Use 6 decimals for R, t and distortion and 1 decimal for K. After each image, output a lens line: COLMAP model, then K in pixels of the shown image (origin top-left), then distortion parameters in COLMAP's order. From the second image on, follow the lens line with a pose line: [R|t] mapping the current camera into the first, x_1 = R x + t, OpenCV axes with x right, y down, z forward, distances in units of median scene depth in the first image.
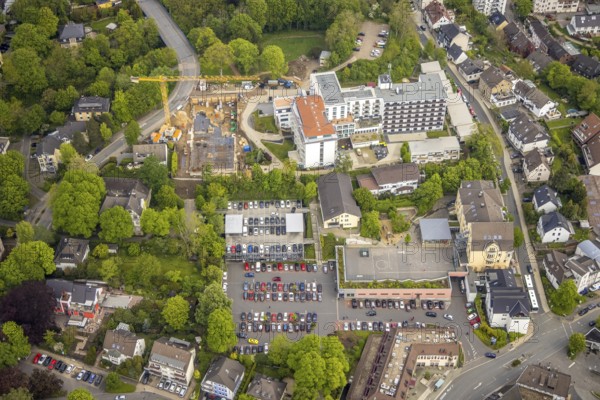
lens RADIAL K [[853.8, 0, 300.0], [0, 853.8, 200.0], [0, 0, 1]] dist [0.116189, 0.080866]
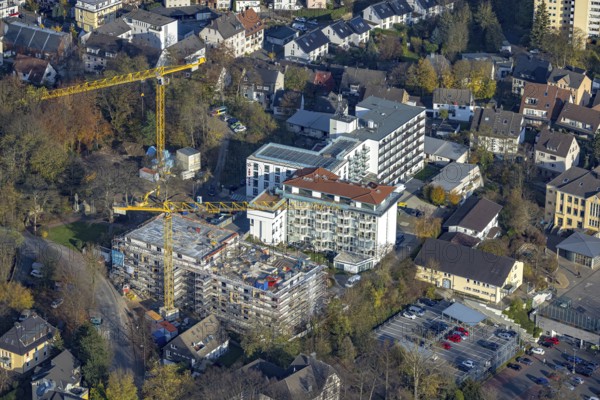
lens RADIAL K [[2112.3, 0, 300.0], [0, 2112.3, 200.0], [0, 0, 1]] dist [-0.322291, -0.868765]
pose [[0.597696, -0.323402, 0.733601, -1.080707], [0.545683, 0.834472, -0.076721, 0.008629], [-0.587358, 0.446170, 0.675236, 0.008857]]
